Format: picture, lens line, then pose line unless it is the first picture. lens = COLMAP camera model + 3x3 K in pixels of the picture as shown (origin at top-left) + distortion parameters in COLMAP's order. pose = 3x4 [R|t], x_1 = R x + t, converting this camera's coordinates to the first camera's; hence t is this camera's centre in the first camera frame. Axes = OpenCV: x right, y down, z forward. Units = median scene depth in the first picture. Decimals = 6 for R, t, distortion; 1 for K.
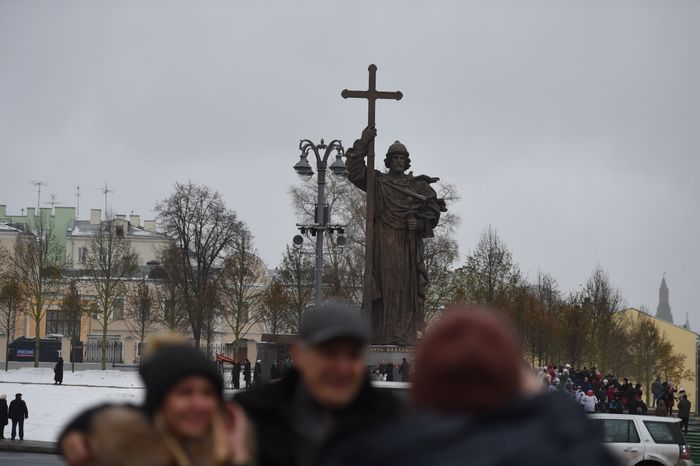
lens RADIAL K [[1886.5, 0, 350.7], [0, 1886.5, 234.4], [0, 0, 1]] dist [0.282669, 0.000000]
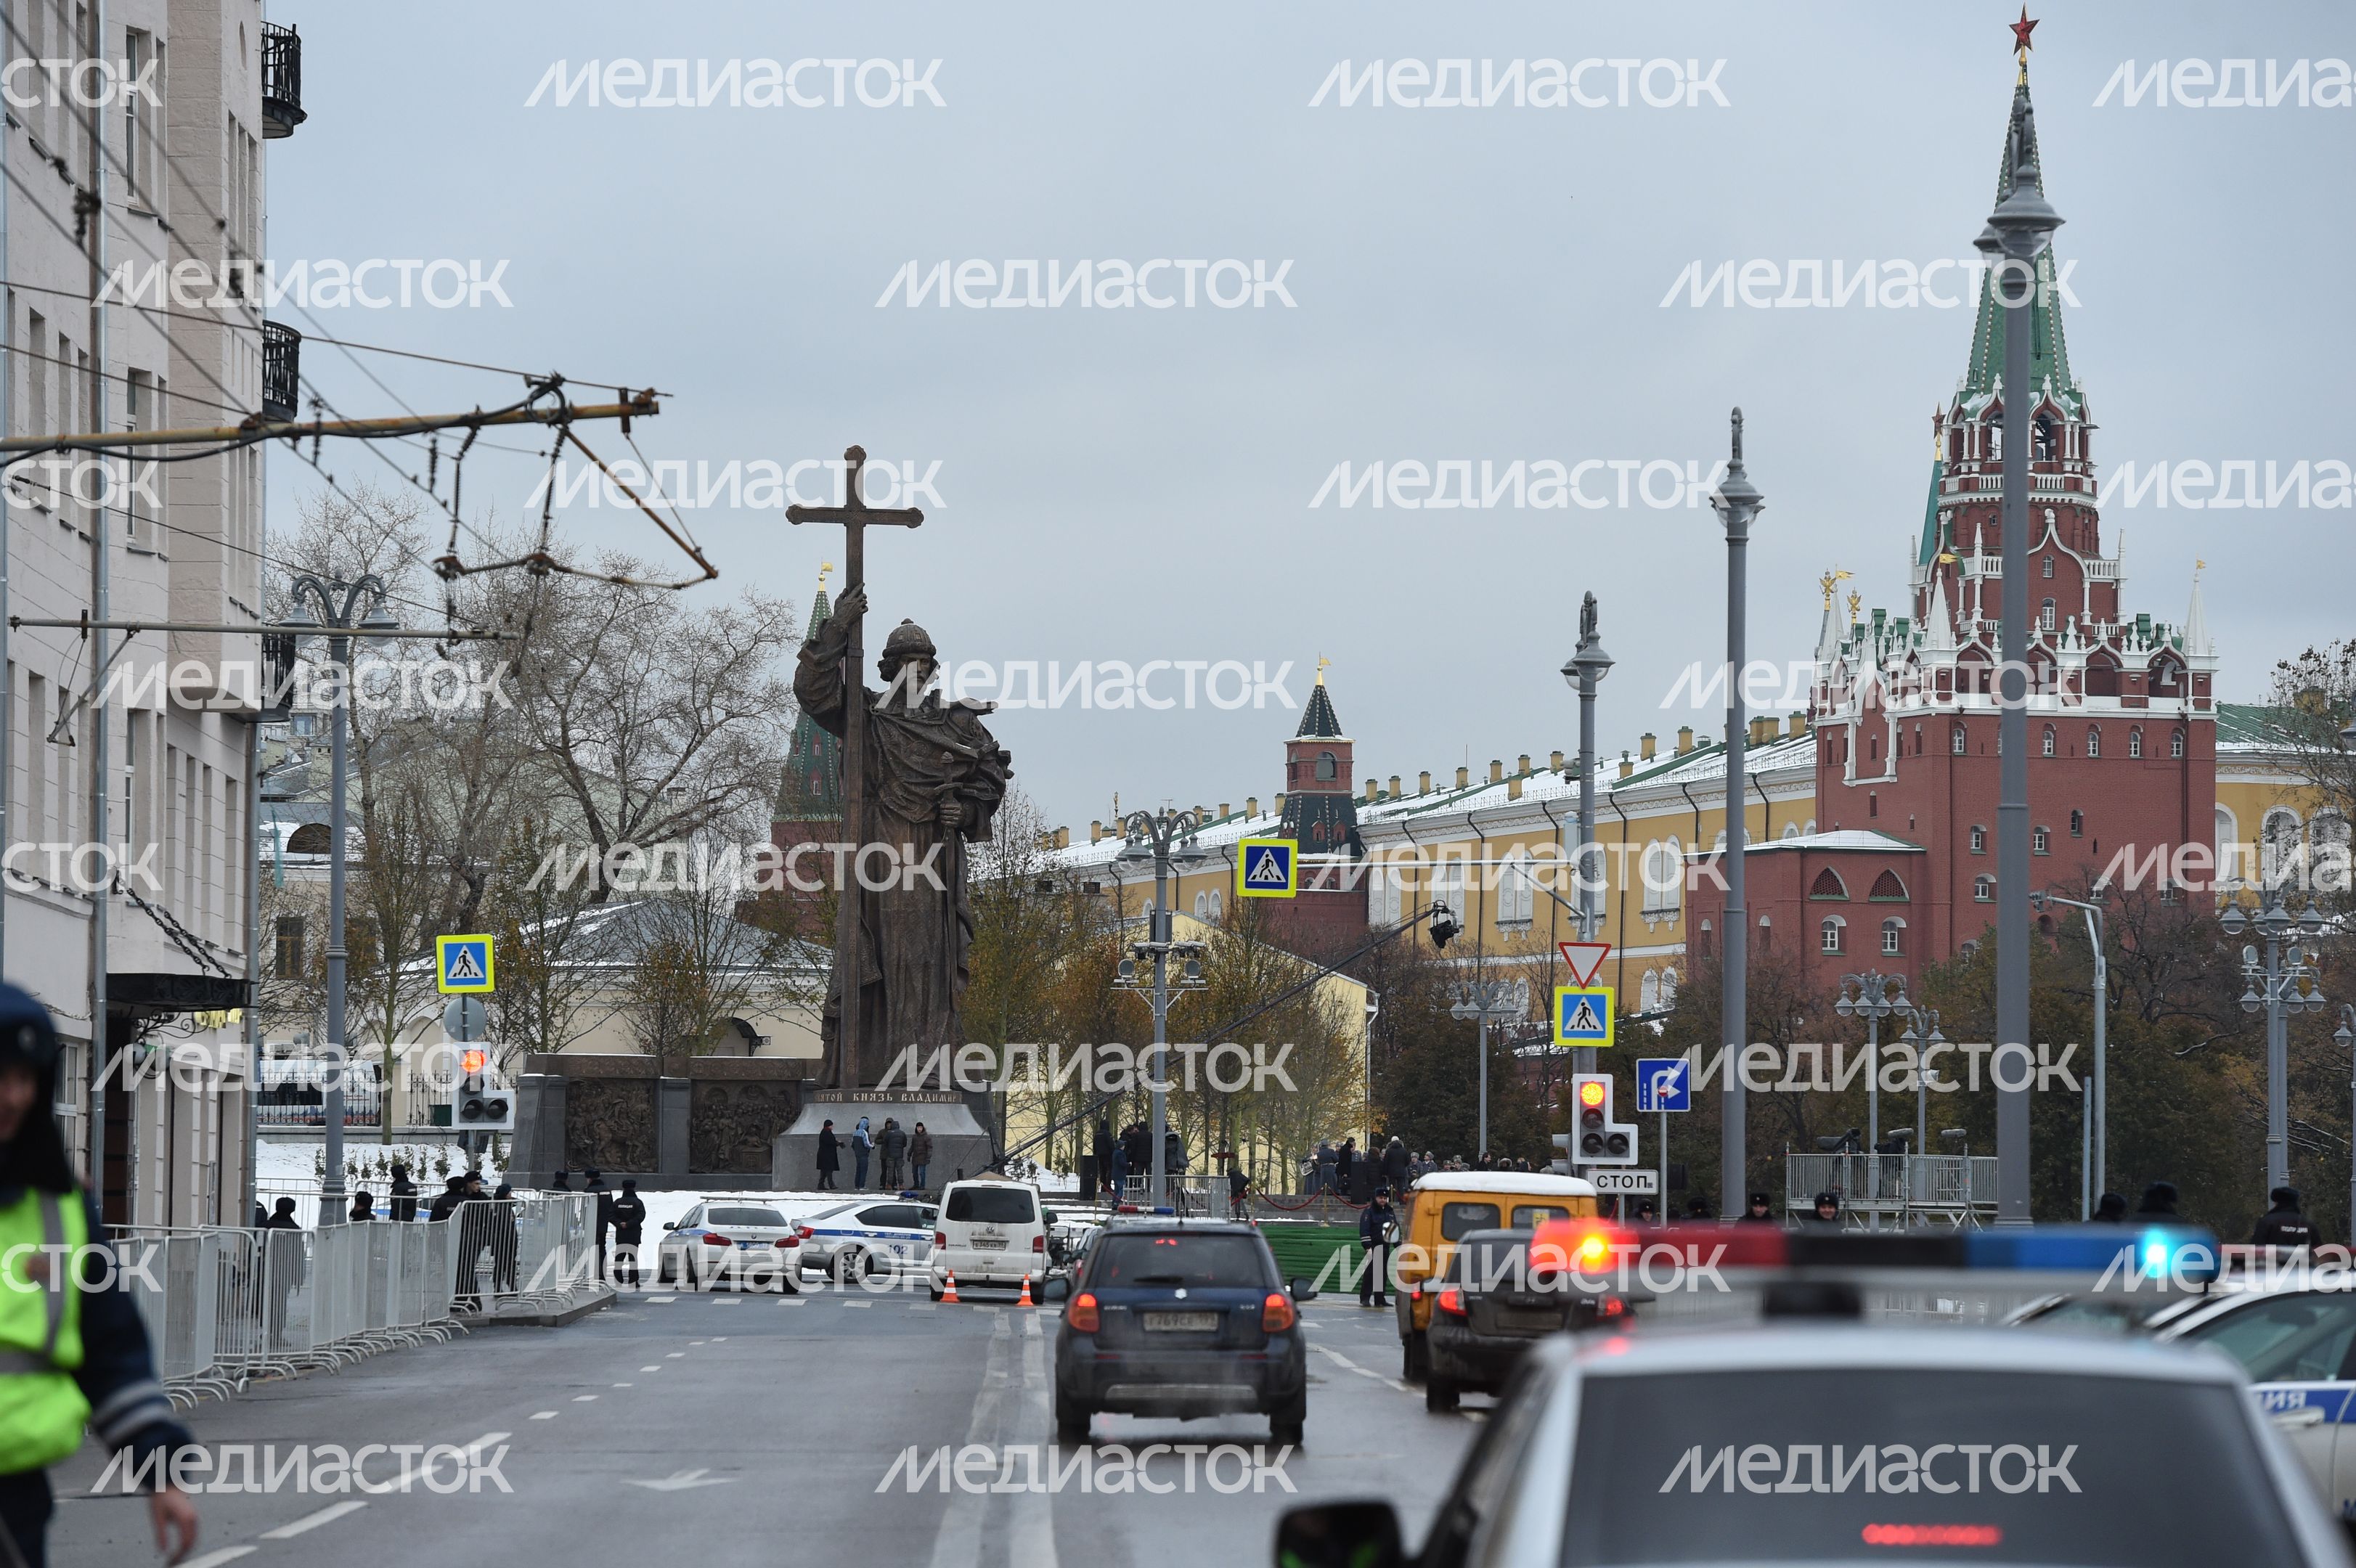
lens RADIAL K [[11183.7, 0, 1176.4], [0, 11183.7, 791.7], [0, 0, 1]] dist [2.535920, 0.000000]
pose [[0.975218, -0.002871, 0.221228, -0.491172], [-0.009395, 0.998476, 0.054374, -0.151970], [-0.221047, -0.055105, 0.973705, -1.553296]]
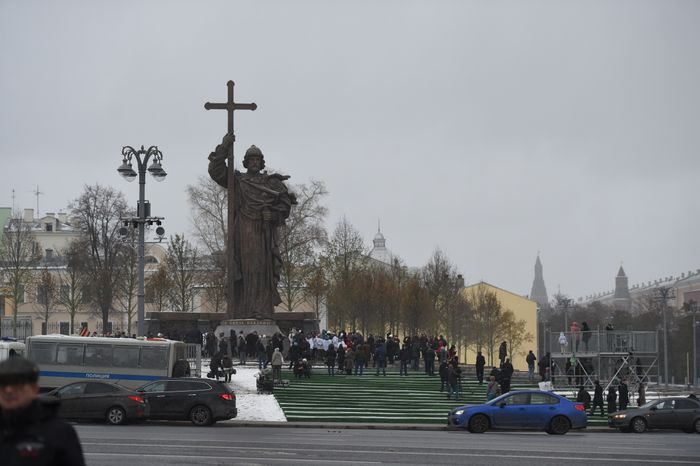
lens RADIAL K [[1621.8, 0, 351.7], [0, 1621.8, 231.5], [0, 0, 1]] dist [0.099116, 0.000000]
pose [[0.998827, -0.022917, 0.042656, 0.041542], [0.022738, 0.999731, 0.004676, 0.000896], [-0.042752, -0.003701, 0.999079, -0.012966]]
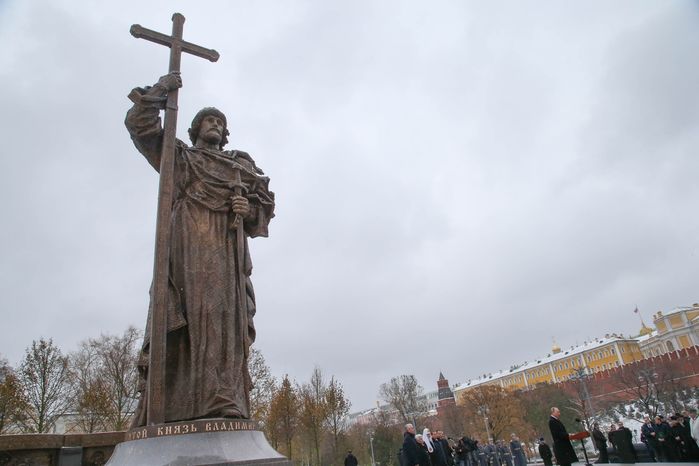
lens RADIAL K [[471.0, 0, 350.4], [0, 471.0, 238.5], [0, 0, 1]] dist [-0.106650, 0.051376]
pose [[0.879753, 0.081697, 0.468359, -0.005450], [0.097138, 0.933457, -0.345286, 0.058700], [-0.465402, 0.349261, 0.813276, 0.853990]]
